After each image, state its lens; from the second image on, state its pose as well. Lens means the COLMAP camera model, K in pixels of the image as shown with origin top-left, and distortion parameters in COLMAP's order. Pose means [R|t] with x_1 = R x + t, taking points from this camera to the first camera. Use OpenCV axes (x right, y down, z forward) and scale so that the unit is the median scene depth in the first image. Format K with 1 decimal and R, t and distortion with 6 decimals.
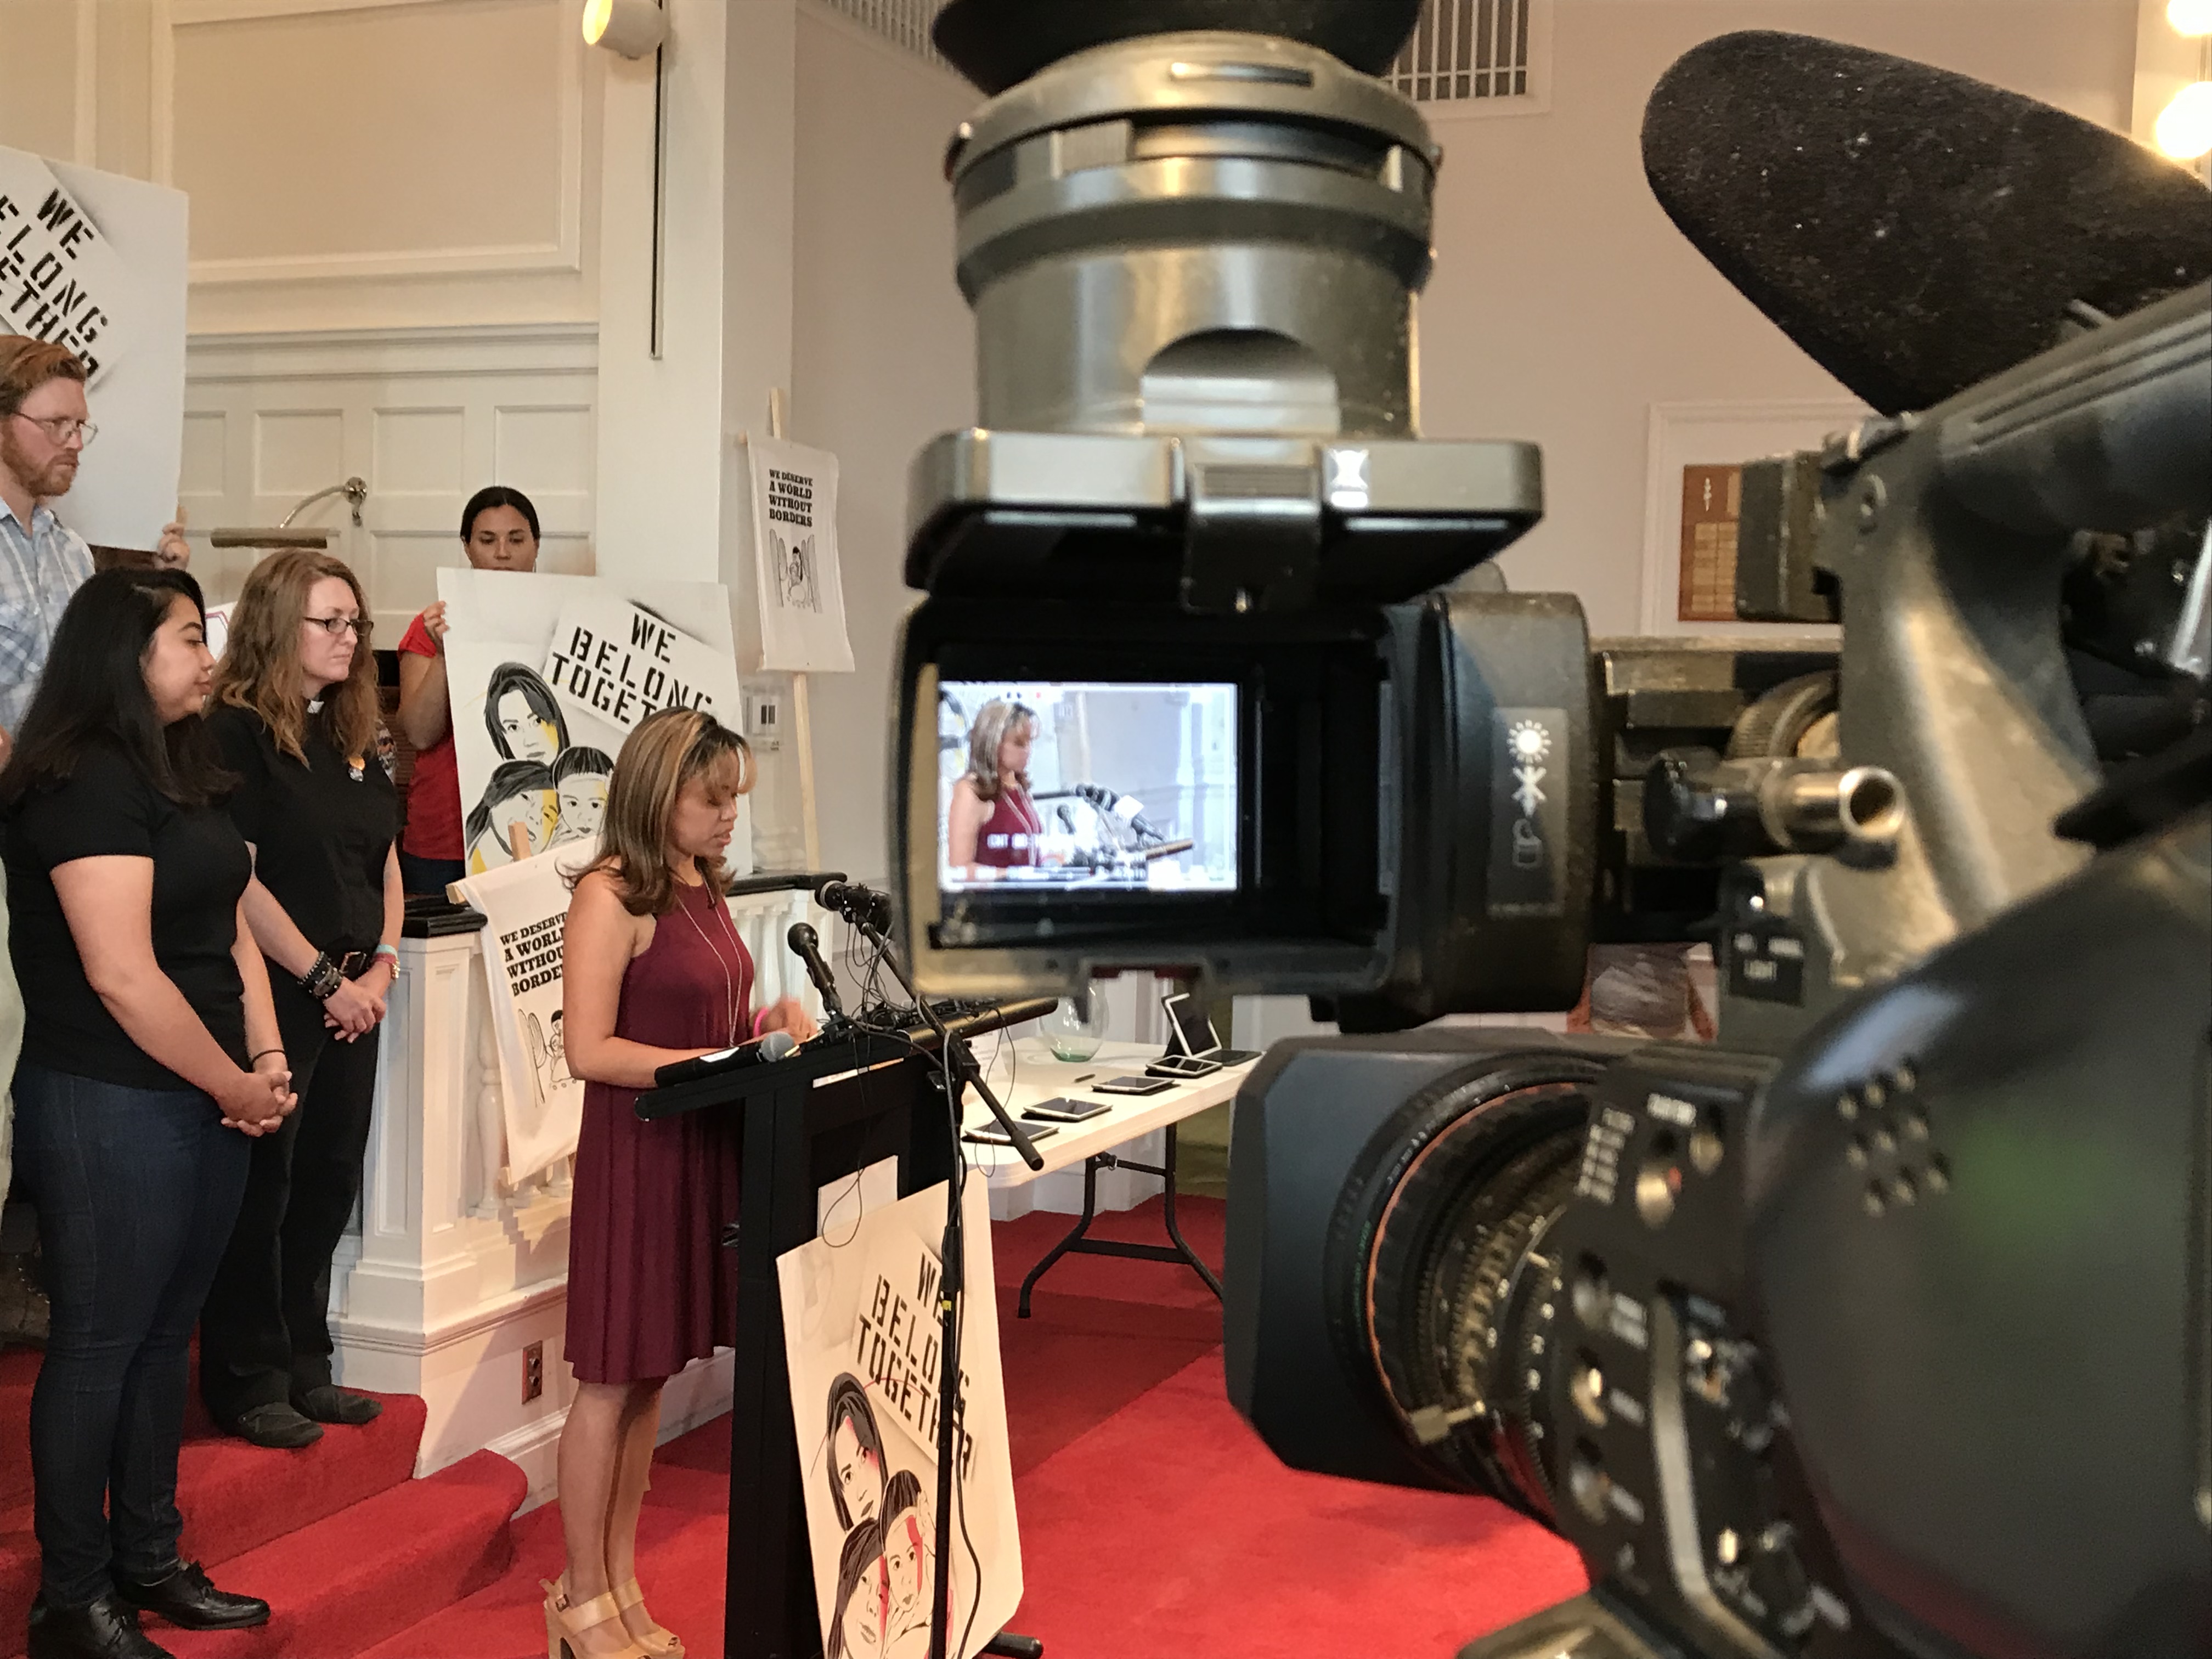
lens RADIAL K [[2484.0, 0, 1105.7], [0, 2484.0, 825.5], [0, 0, 1]] dist [-0.013684, 0.000000]
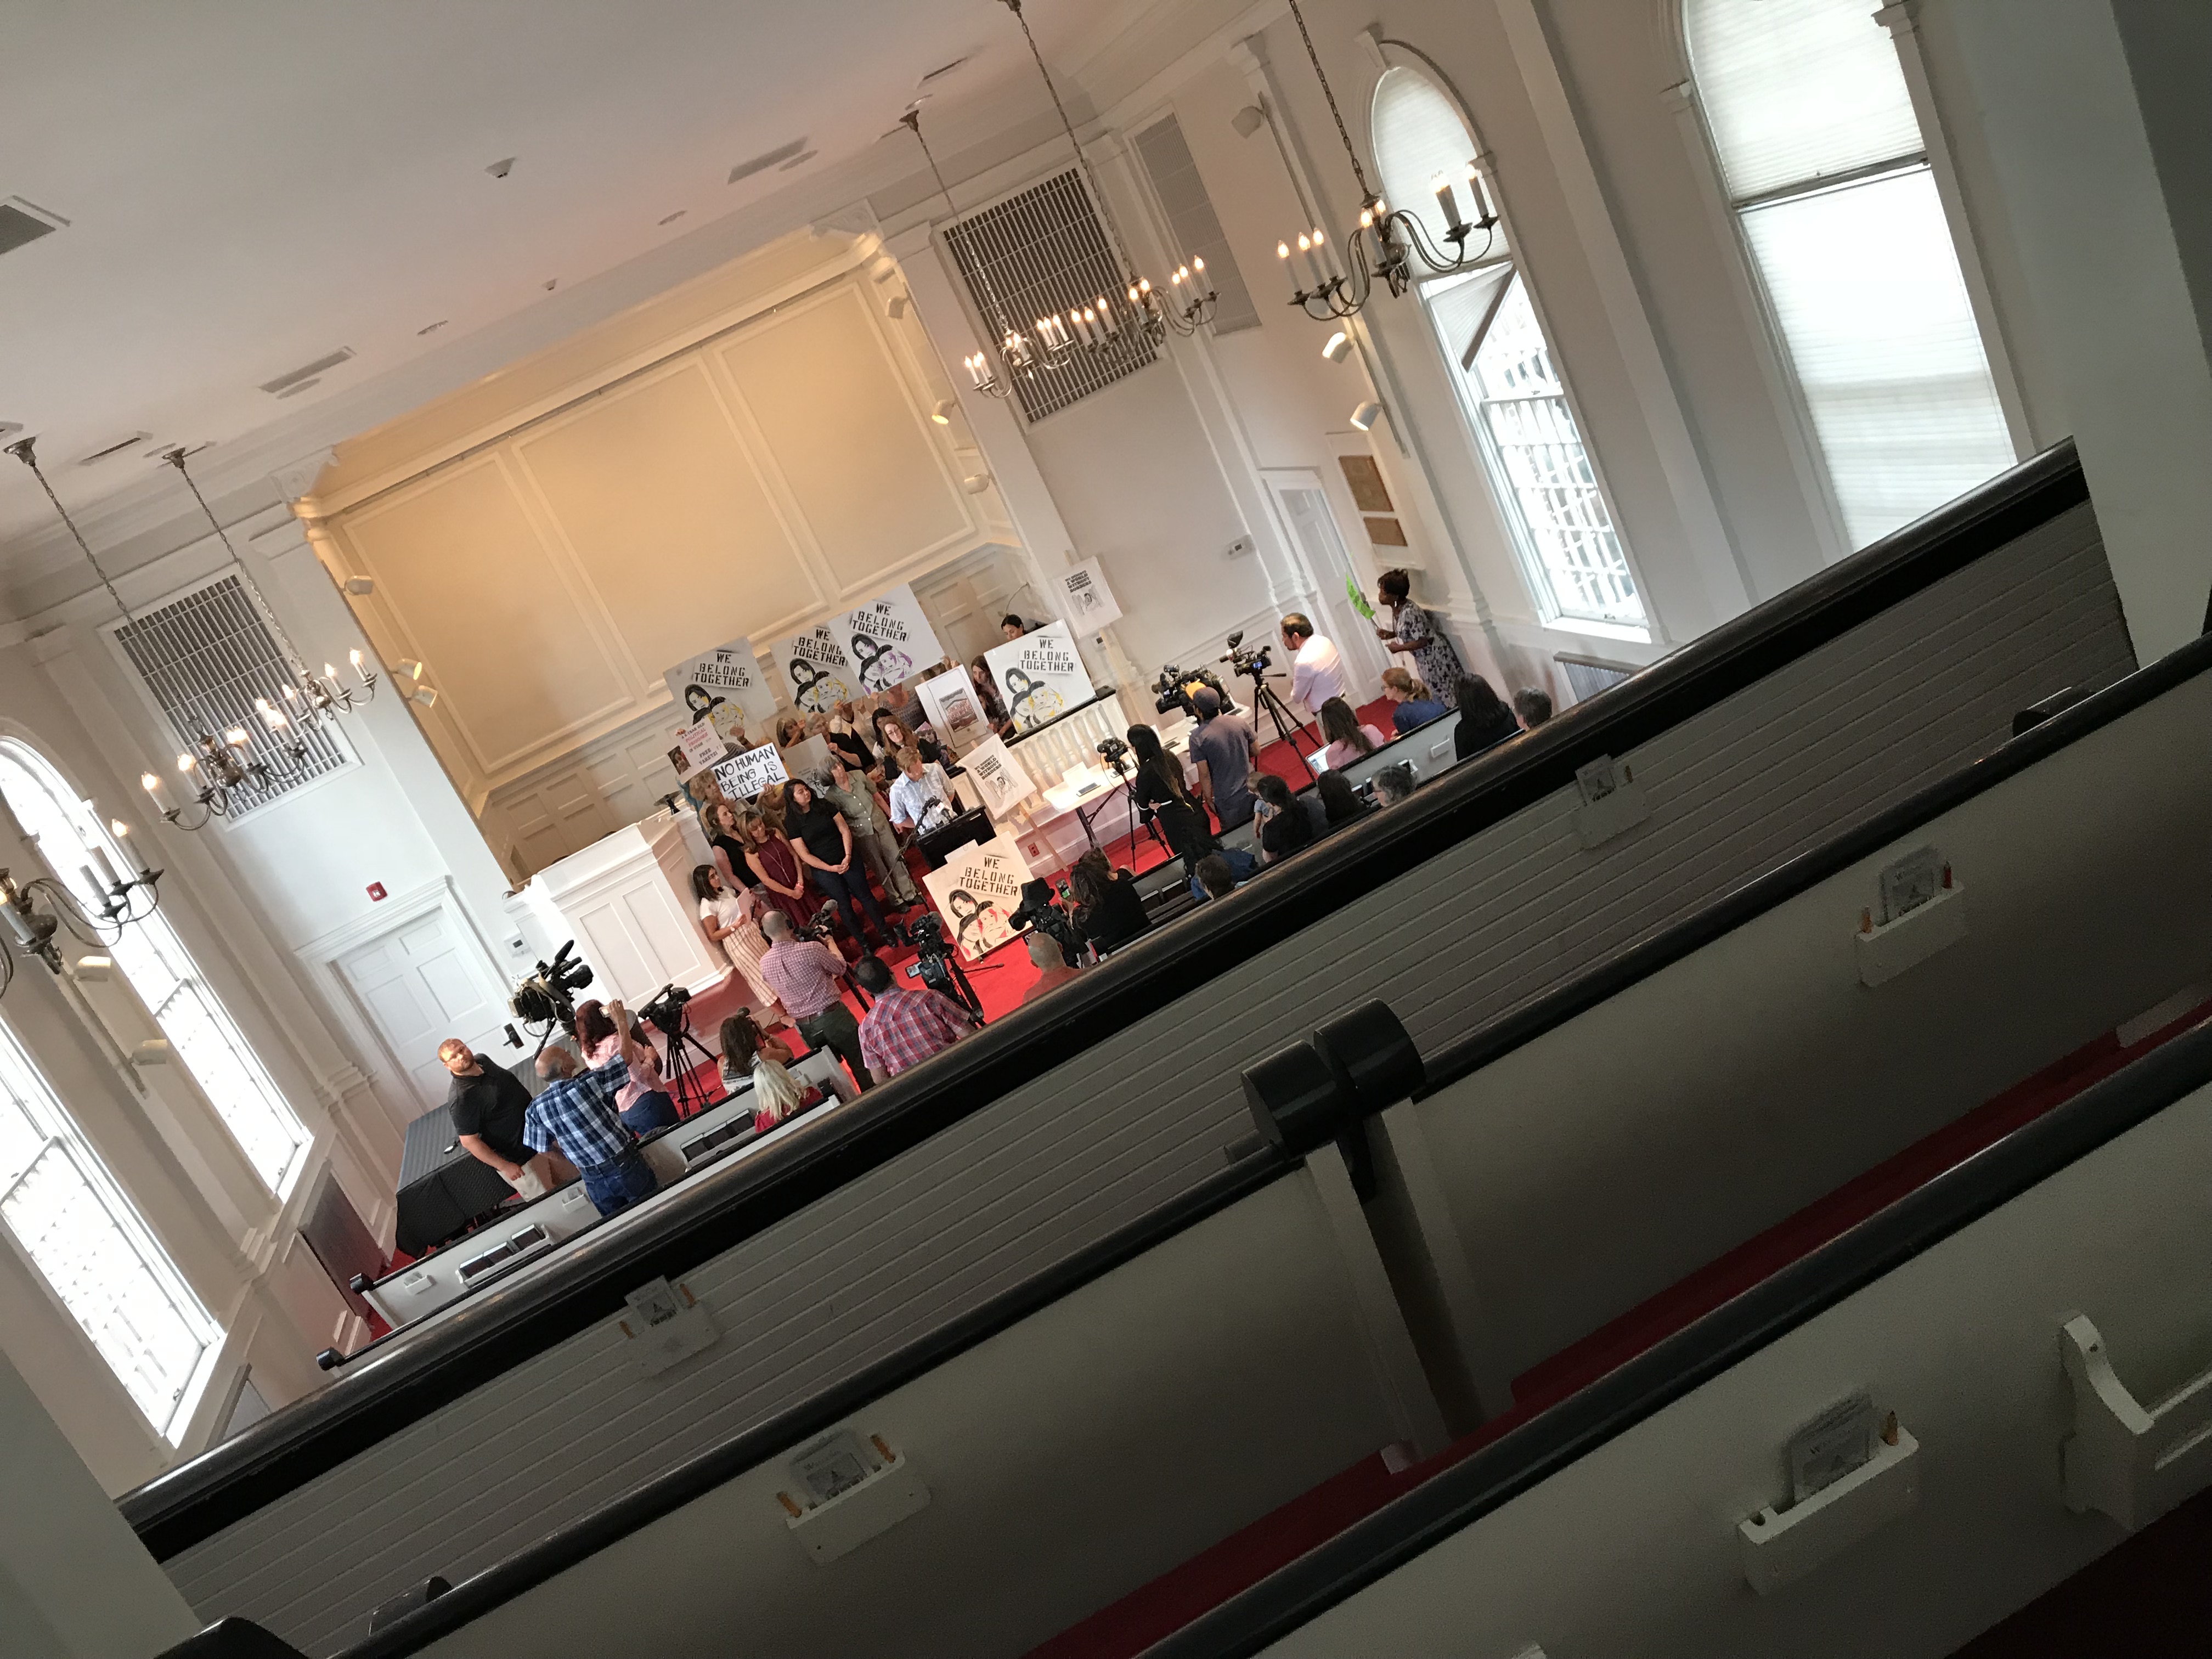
lens RADIAL K [[1818.8, 0, 1105.0], [0, 1818.8, 834.6], [0, 0, 1]] dist [0.001987, 0.000046]
pose [[0.533071, -0.017718, -0.845885, 2.371884], [0.402568, 0.884667, 0.235166, -0.470645], [0.744160, -0.465886, 0.478724, -0.391654]]
